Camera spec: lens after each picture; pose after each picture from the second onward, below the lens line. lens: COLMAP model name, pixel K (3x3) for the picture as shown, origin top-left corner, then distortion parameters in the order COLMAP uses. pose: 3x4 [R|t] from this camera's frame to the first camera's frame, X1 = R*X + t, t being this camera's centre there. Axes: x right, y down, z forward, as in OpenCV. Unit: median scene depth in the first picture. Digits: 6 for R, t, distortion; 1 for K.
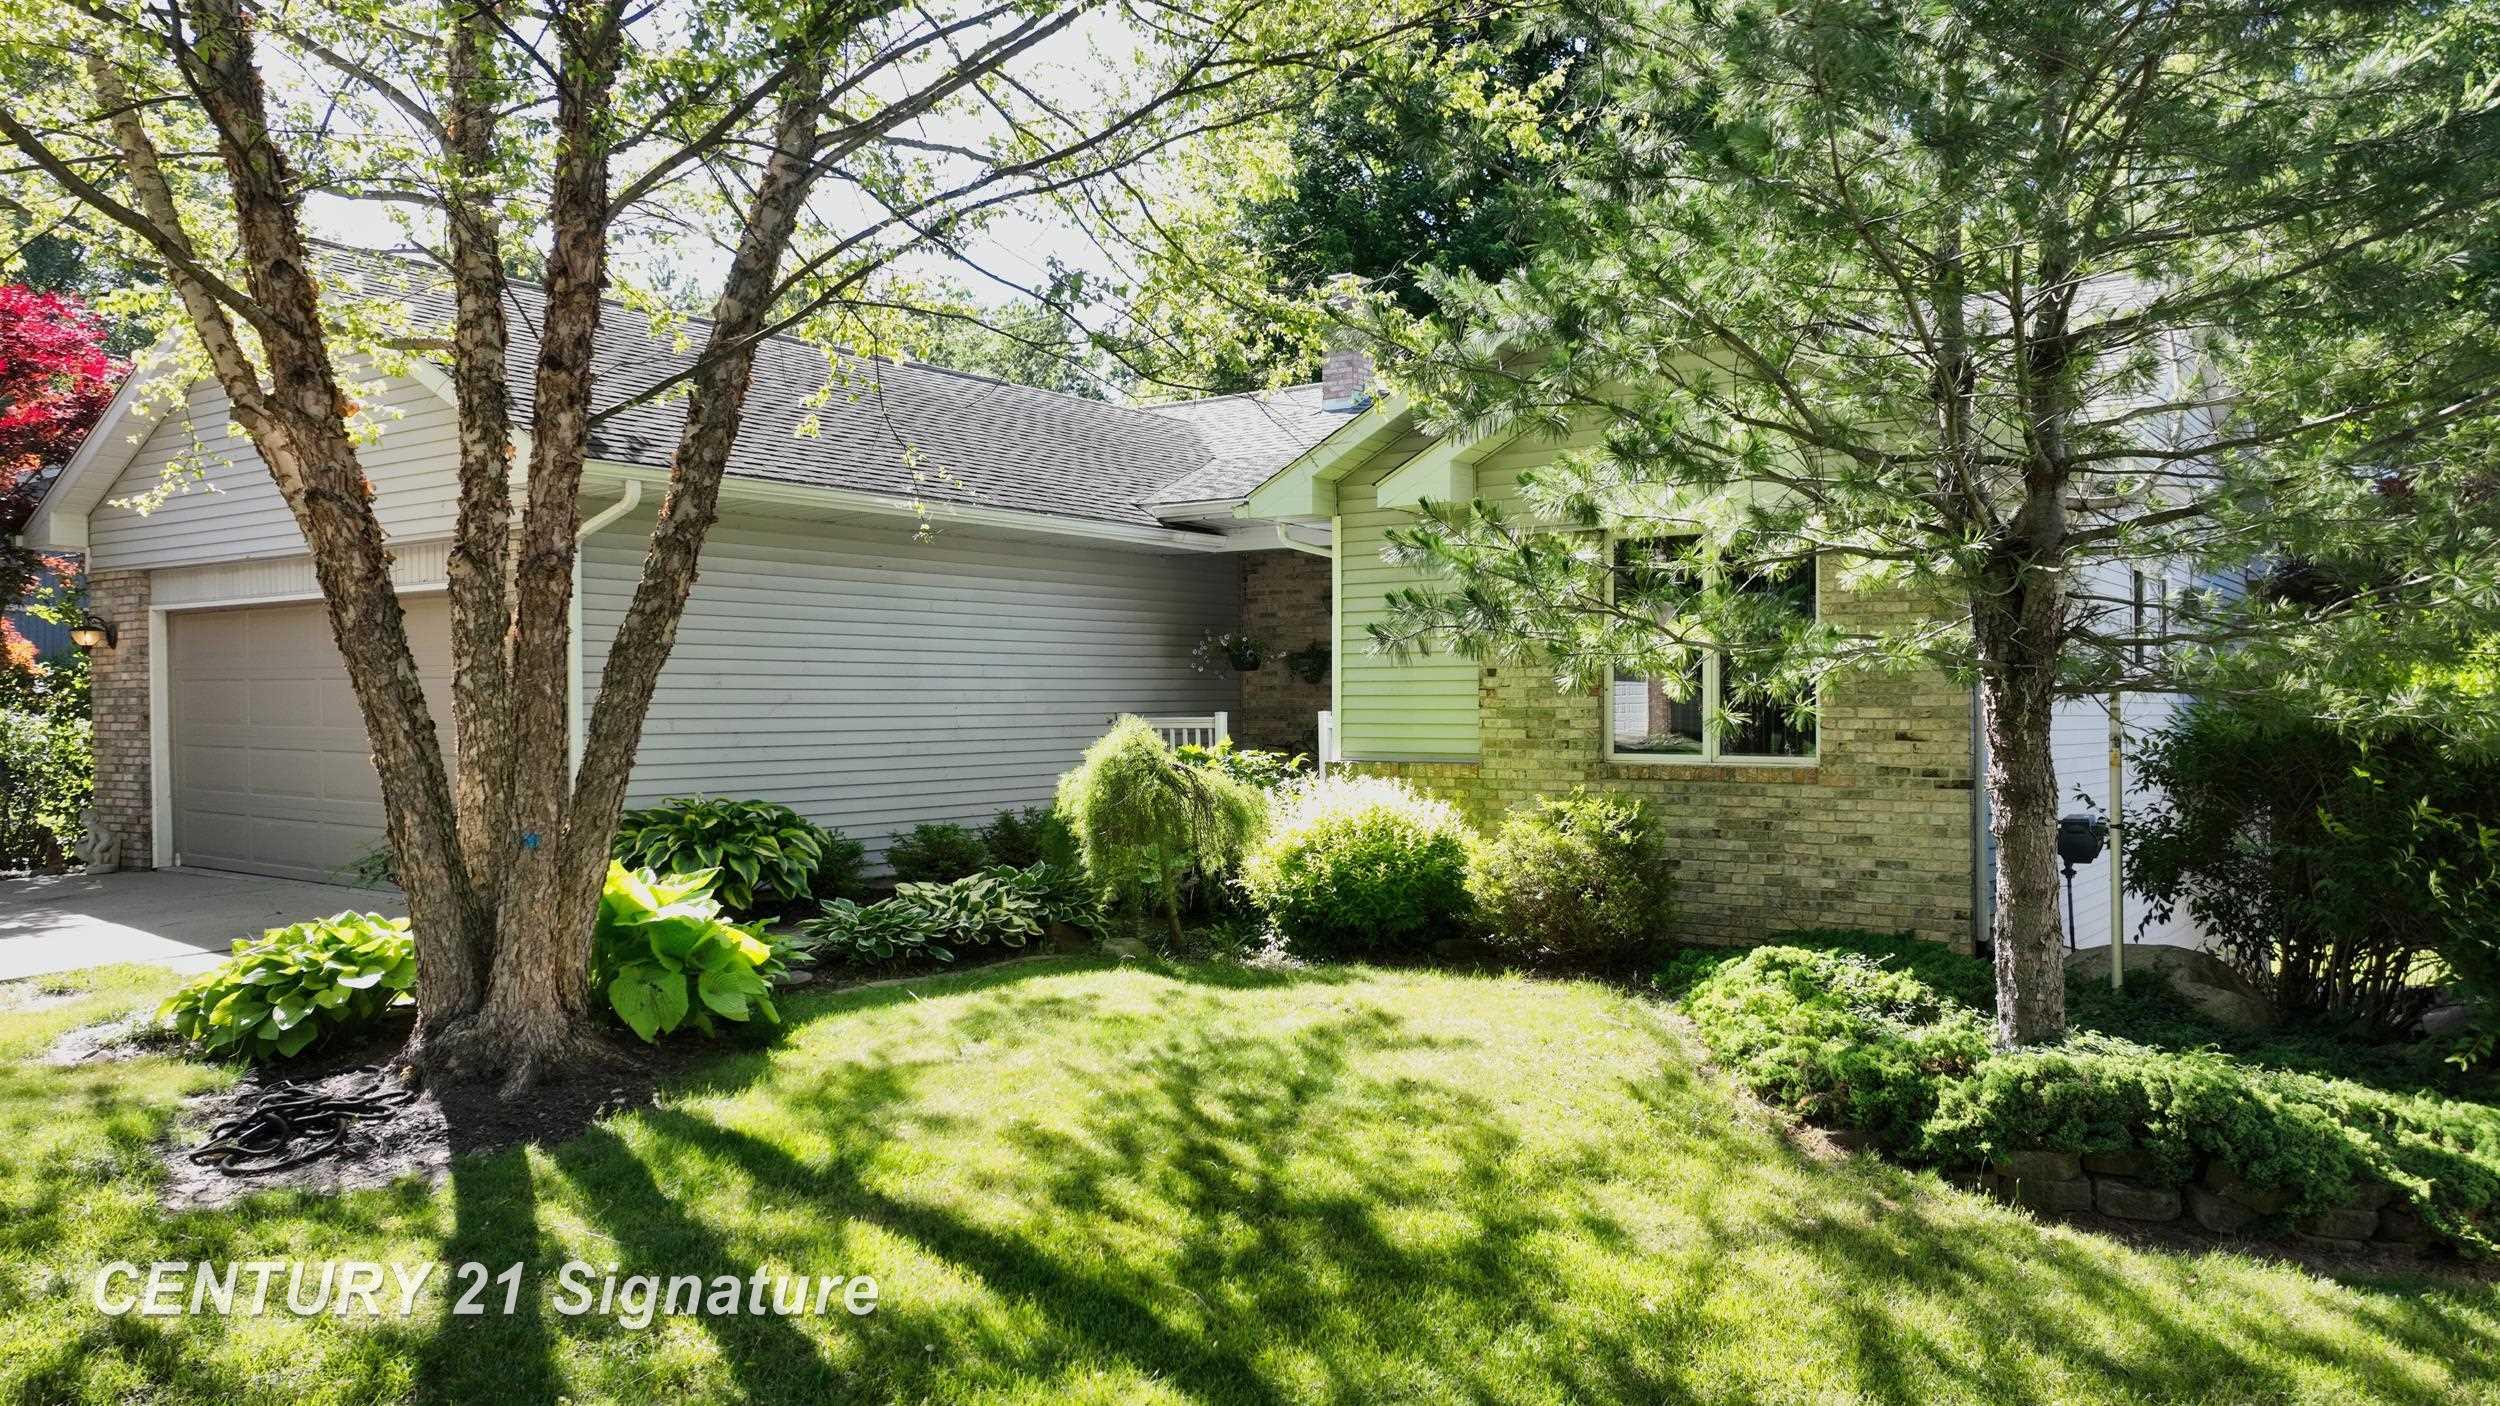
lens RADIAL K [[1767.0, 0, 1230.6], [0, 1767.0, 703.0], [0, 0, 1]] dist [0.000834, 0.013065]
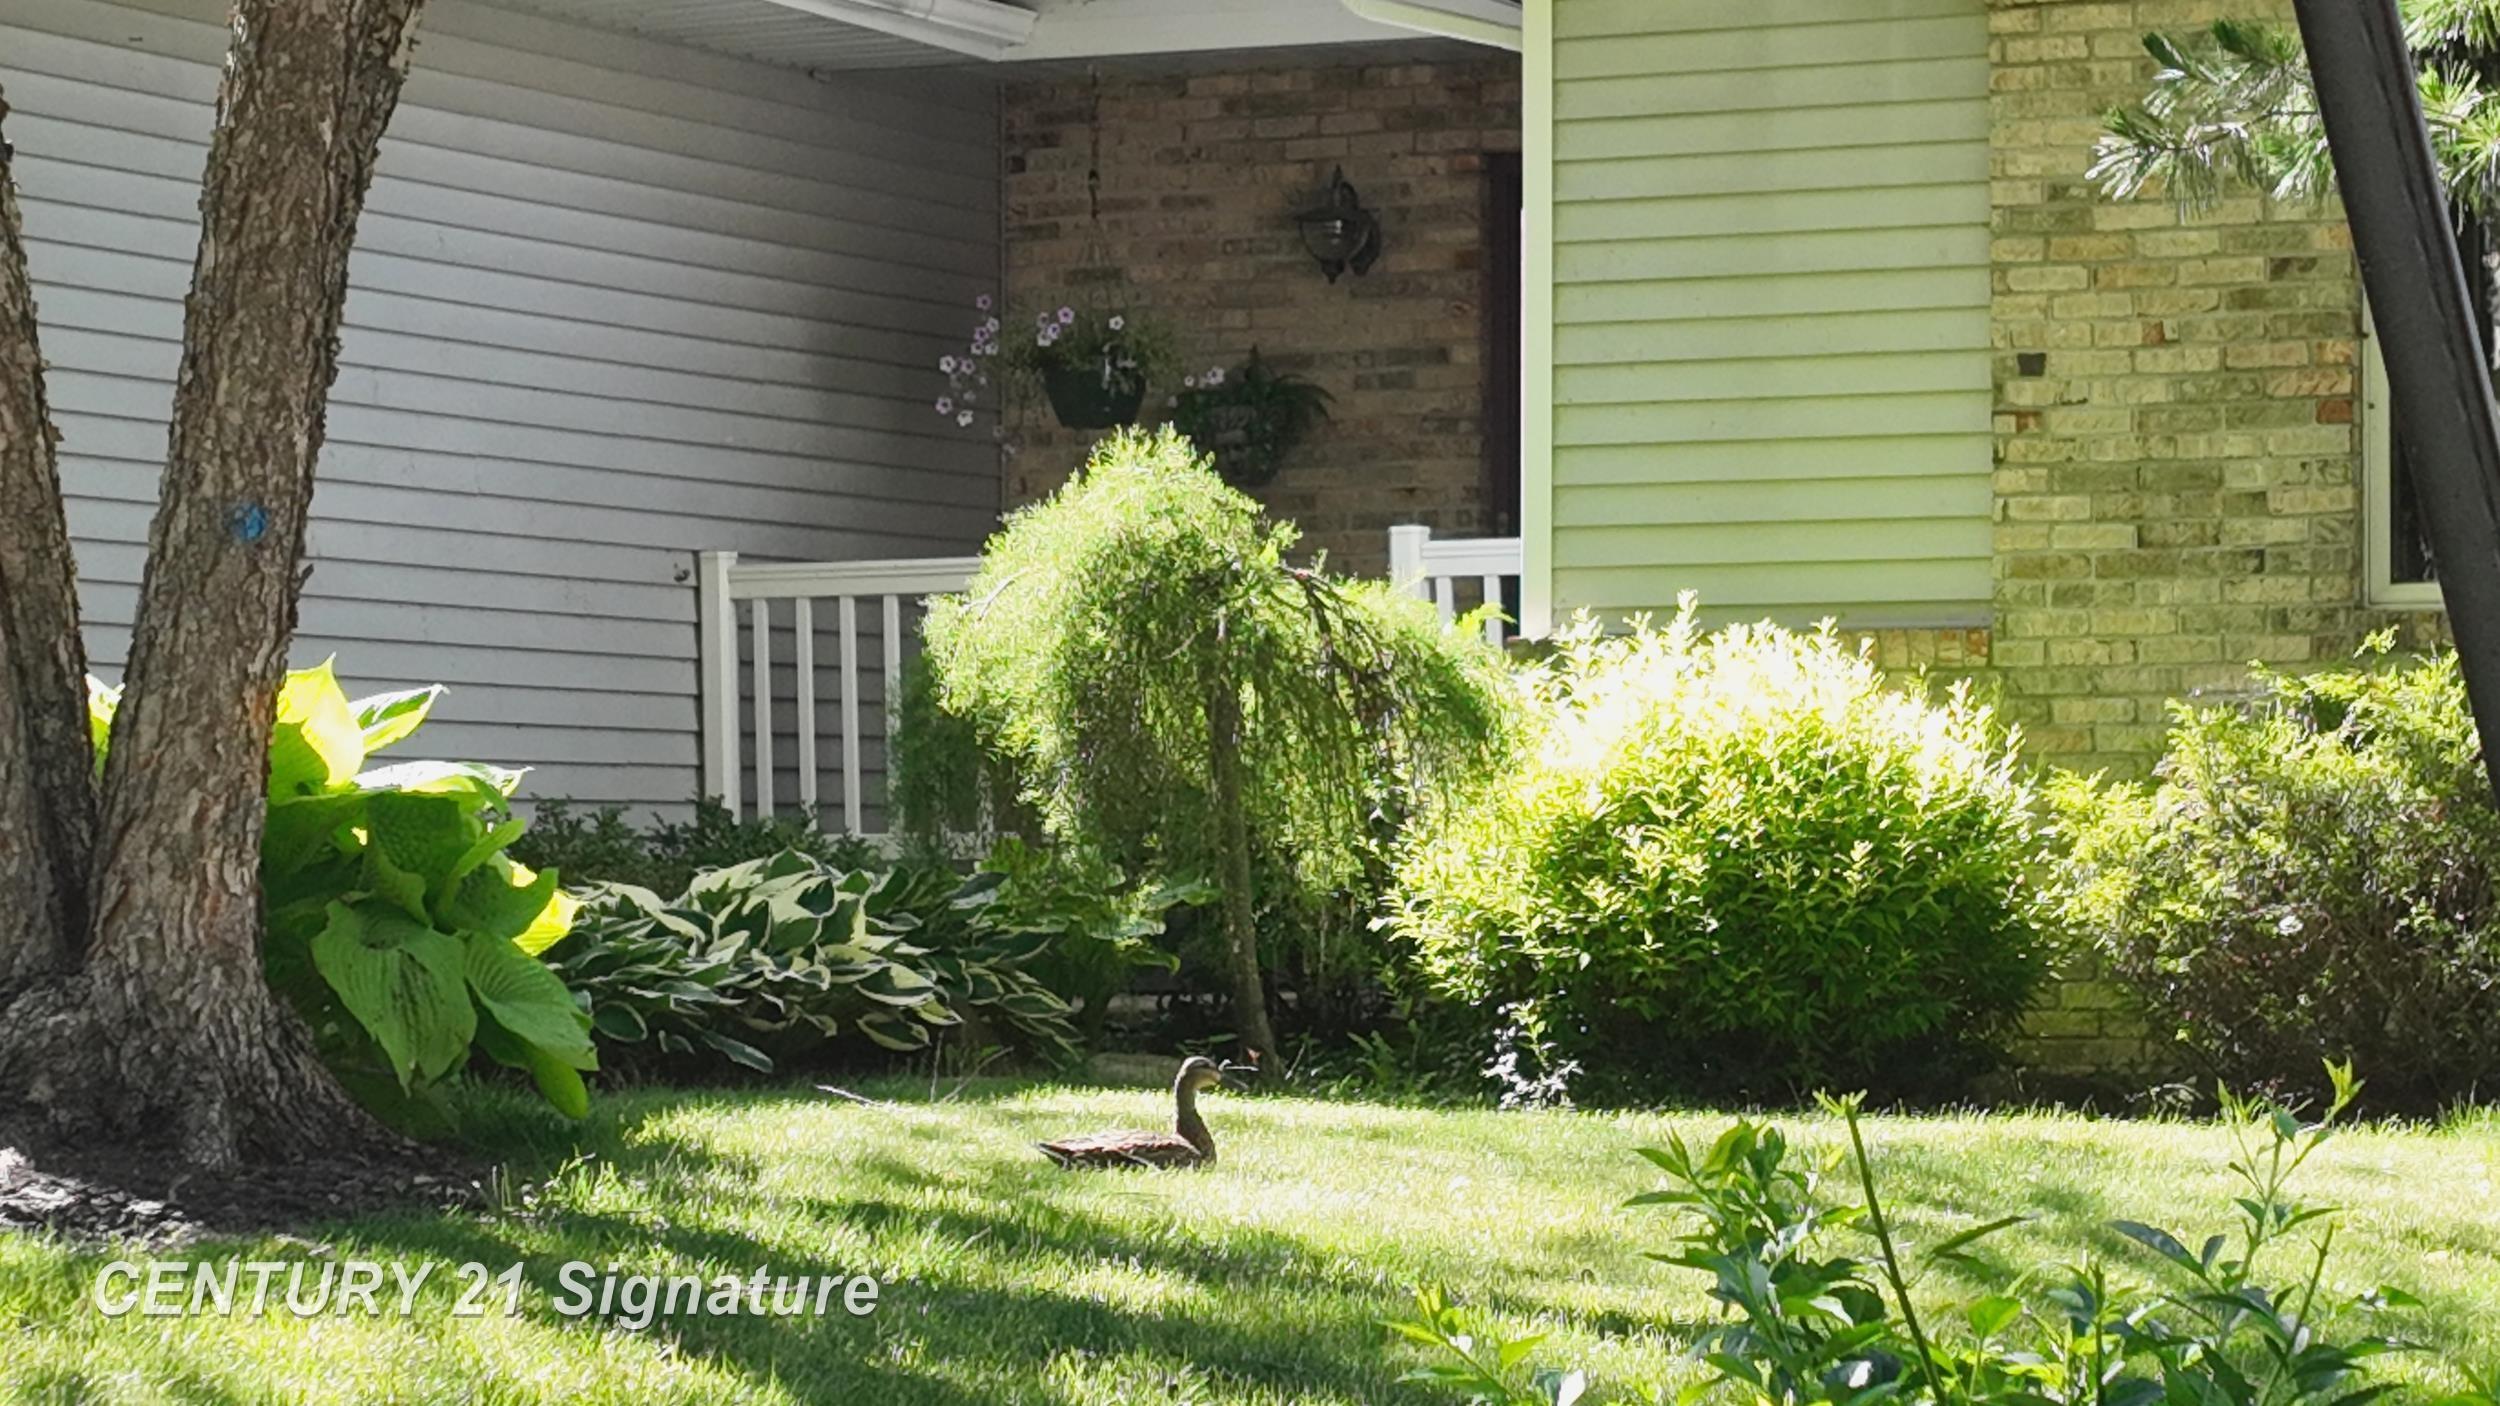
lens RADIAL K [[6803.4, 0, 1264.6], [0, 6803.4, 705.6], [0, 0, 1]] dist [-0.025044, 0.000000]
pose [[0.980786, 0.009389, 0.194860, -0.294177], [-0.003460, 0.999521, -0.030746, 0.102950], [-0.195056, 0.029481, 0.980349, -0.326790]]
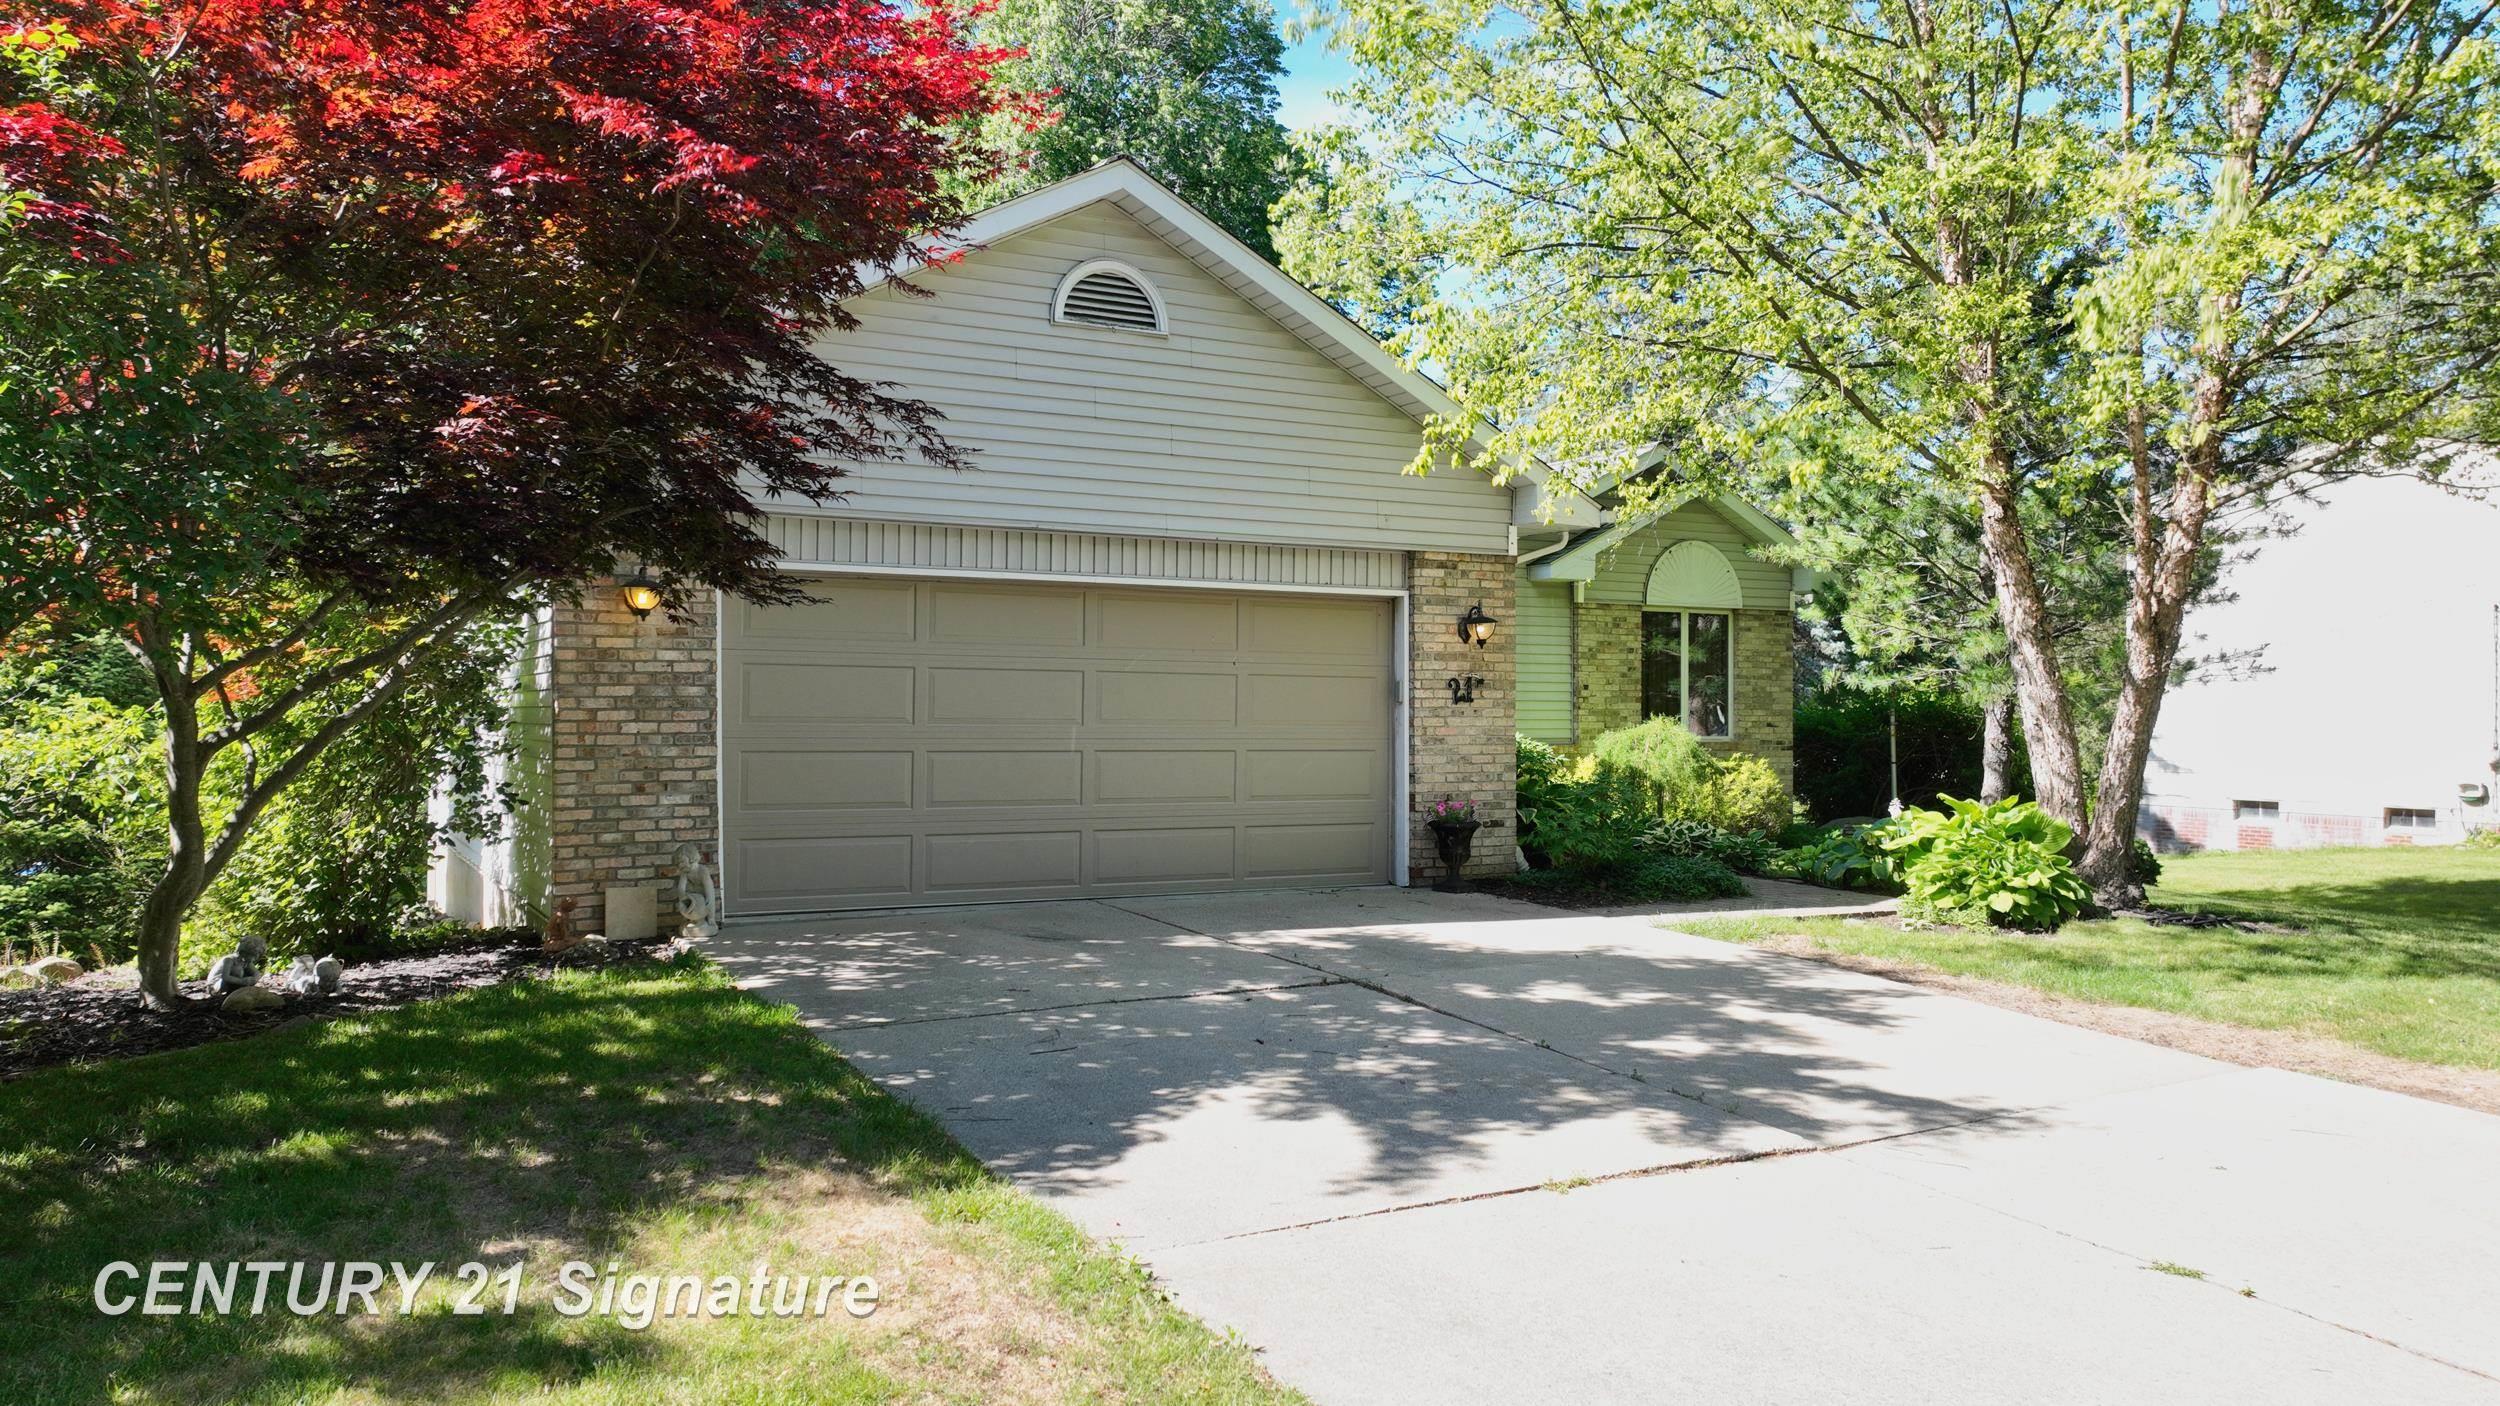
lens RADIAL K [[1767.0, 0, 1250.8], [0, 1767.0, 706.2], [0, 0, 1]] dist [0.000834, 0.013065]
pose [[0.403160, 0.005840, 0.915111, -1.601625], [-0.007289, 0.999968, -0.003170, 0.008130], [-0.915101, -0.005392, 0.403190, 0.701386]]
